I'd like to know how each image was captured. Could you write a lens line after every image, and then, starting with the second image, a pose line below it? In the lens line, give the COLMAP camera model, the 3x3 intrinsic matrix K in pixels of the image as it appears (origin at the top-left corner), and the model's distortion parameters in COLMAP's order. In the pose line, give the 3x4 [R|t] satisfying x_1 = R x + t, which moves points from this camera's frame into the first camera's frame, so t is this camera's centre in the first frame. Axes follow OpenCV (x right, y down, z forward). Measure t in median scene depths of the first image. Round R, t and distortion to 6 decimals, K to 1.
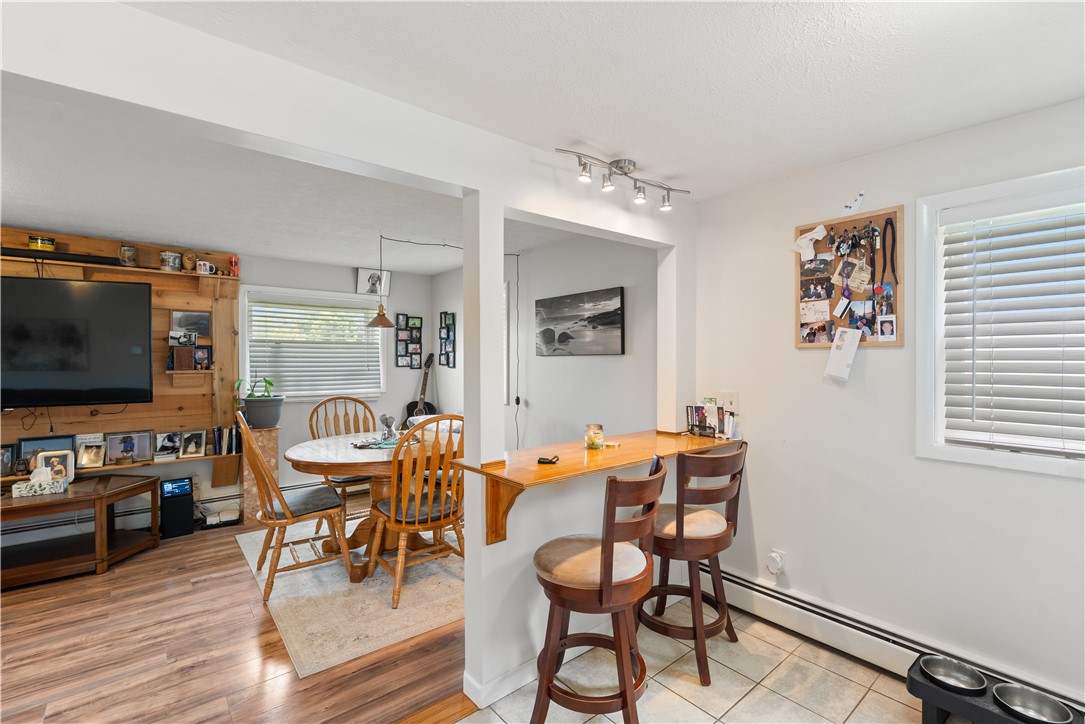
lens RADIAL K [[486.7, 0, 540.8], [0, 486.7, 361.1], [0, 0, 1]] dist [-0.002461, 0.000386]
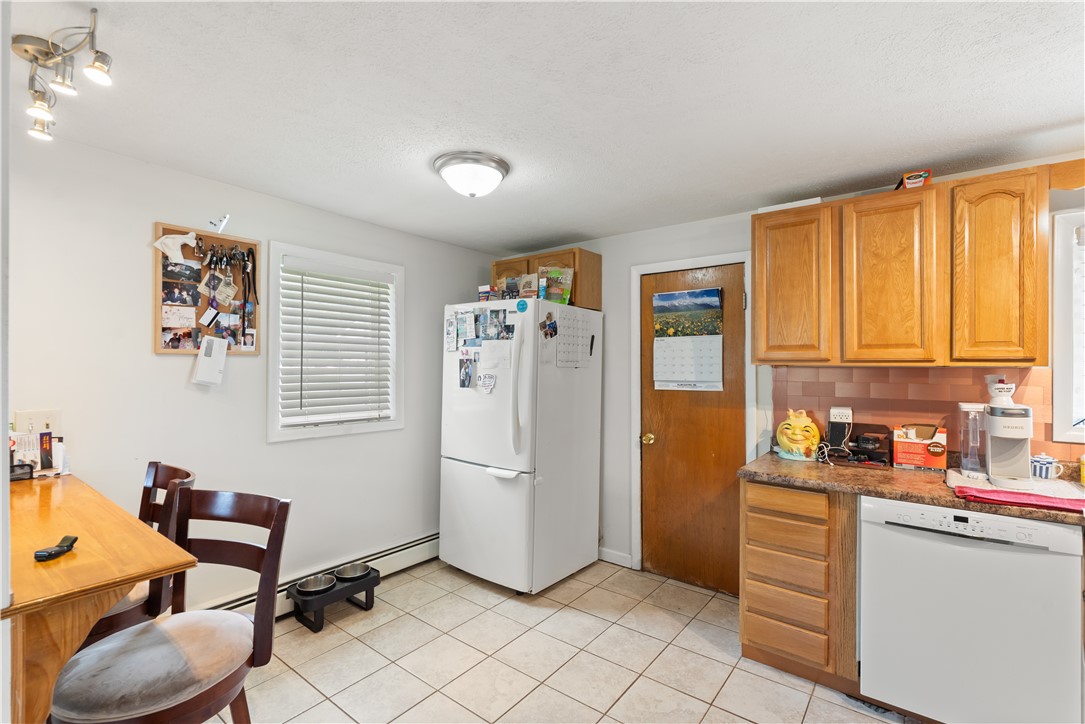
lens RADIAL K [[486.7, 0, 543.2], [0, 486.7, 363.7], [0, 0, 1]] dist [-0.002461, 0.000386]
pose [[-0.215564, 0.007101, 0.976464, -0.384338], [0.002501, 0.999974, -0.006720, 0.000218], [-0.976487, 0.000993, -0.215576, 0.351457]]
